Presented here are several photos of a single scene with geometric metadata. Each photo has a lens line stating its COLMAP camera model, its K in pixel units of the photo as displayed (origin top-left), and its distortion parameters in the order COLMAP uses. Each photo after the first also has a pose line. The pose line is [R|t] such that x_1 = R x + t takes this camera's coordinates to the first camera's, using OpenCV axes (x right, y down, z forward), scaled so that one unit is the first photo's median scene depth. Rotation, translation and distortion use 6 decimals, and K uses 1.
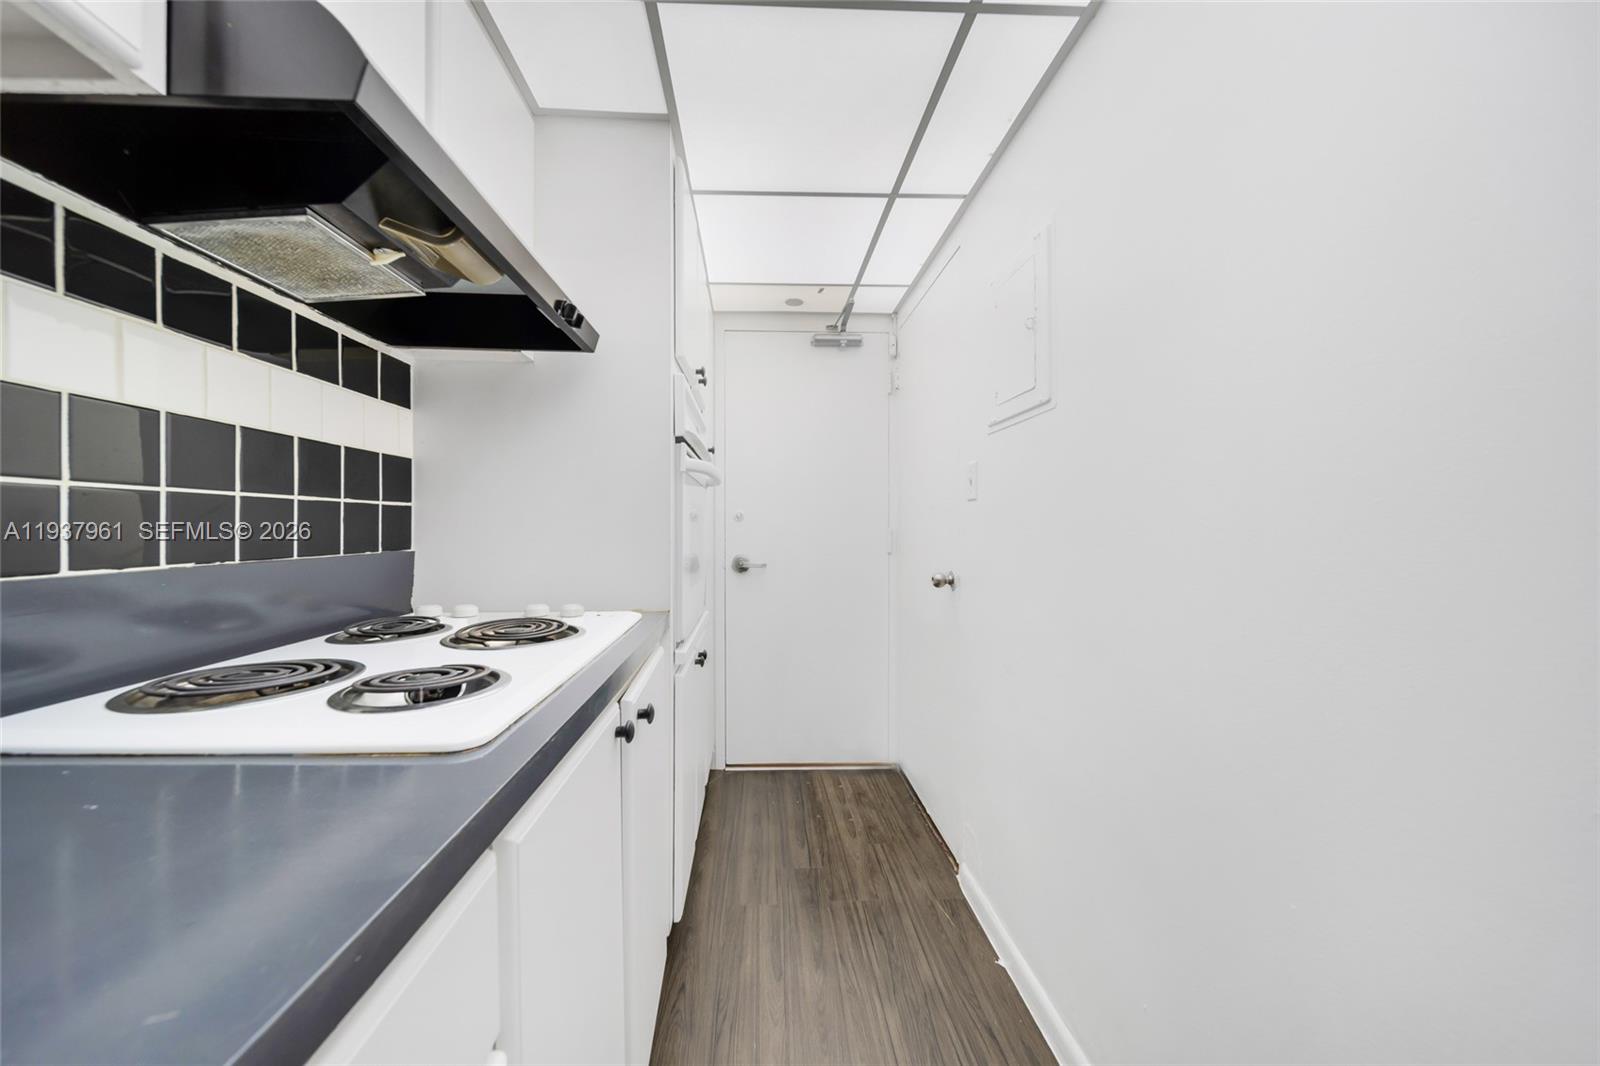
lens RADIAL K [[558.1, 0, 796.5], [0, 558.1, 529.3], [0, 0, 1]] dist [-0.005102, -0.000364]
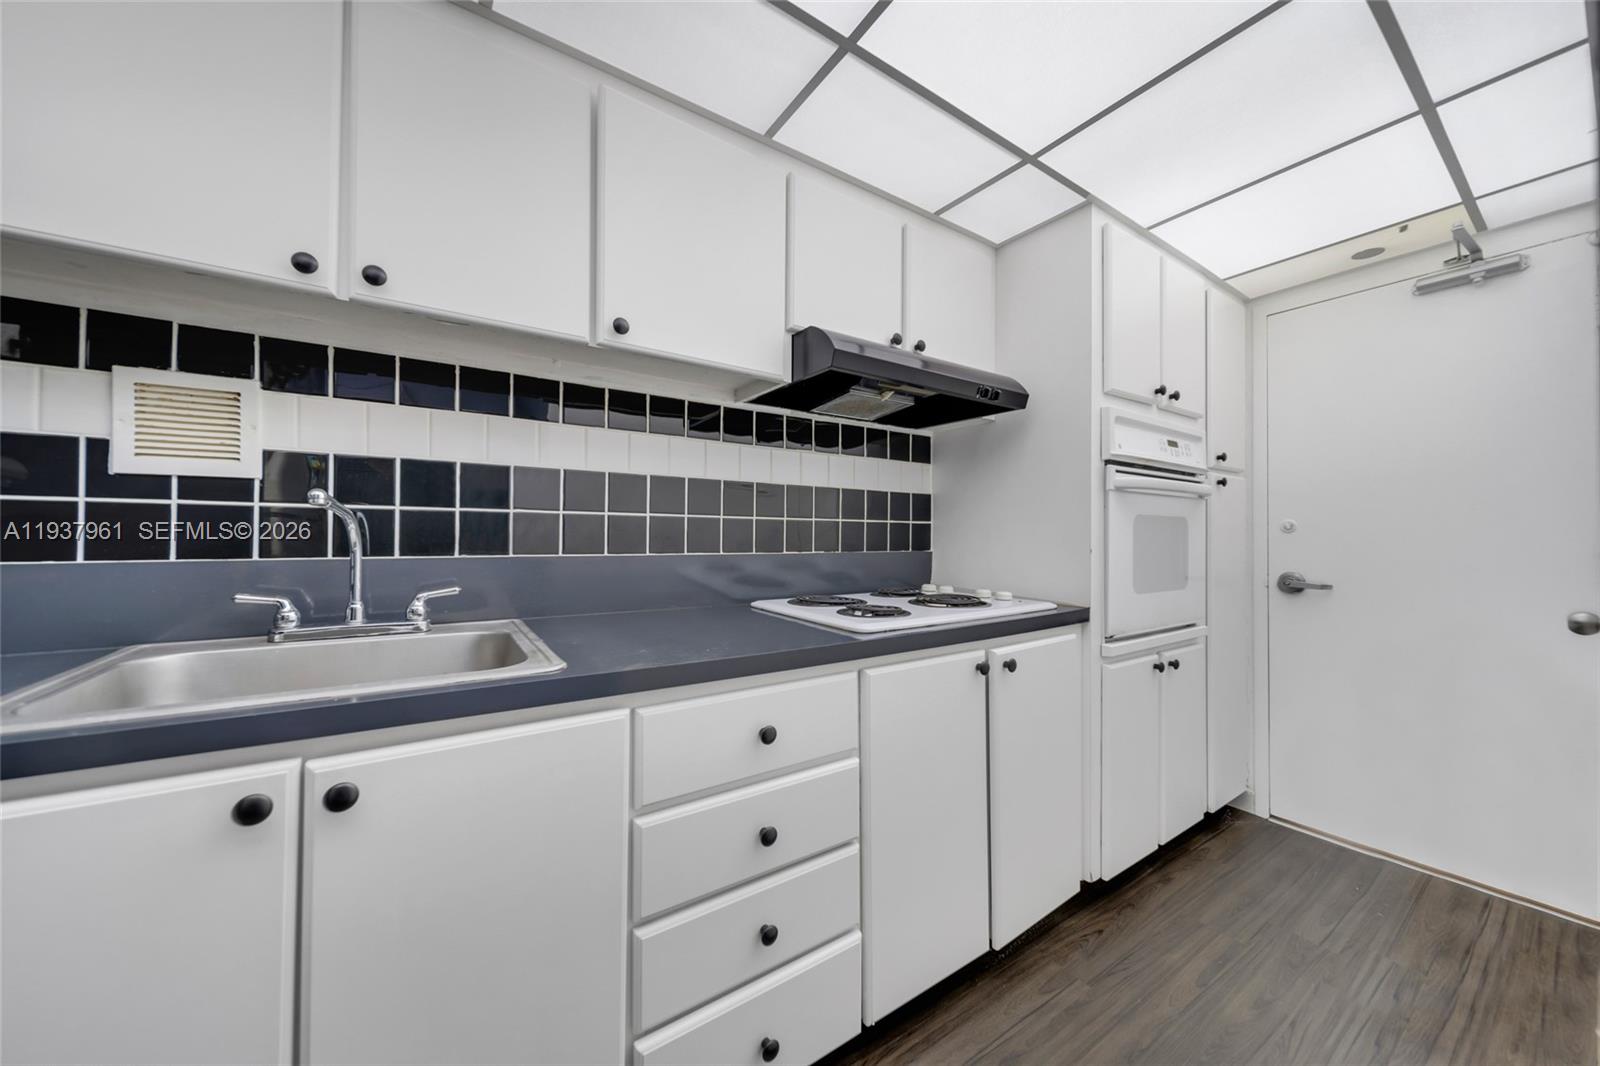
lens RADIAL K [[558.1, 0, 795.4], [0, 558.1, 528.8], [0, 0, 1]] dist [-0.005102, -0.000364]
pose [[0.518375, -0.010354, -0.855091, 0.507396], [-0.011463, 0.999753, -0.019055, 0.008974], [0.855077, 0.019680, 0.518128, -0.180779]]
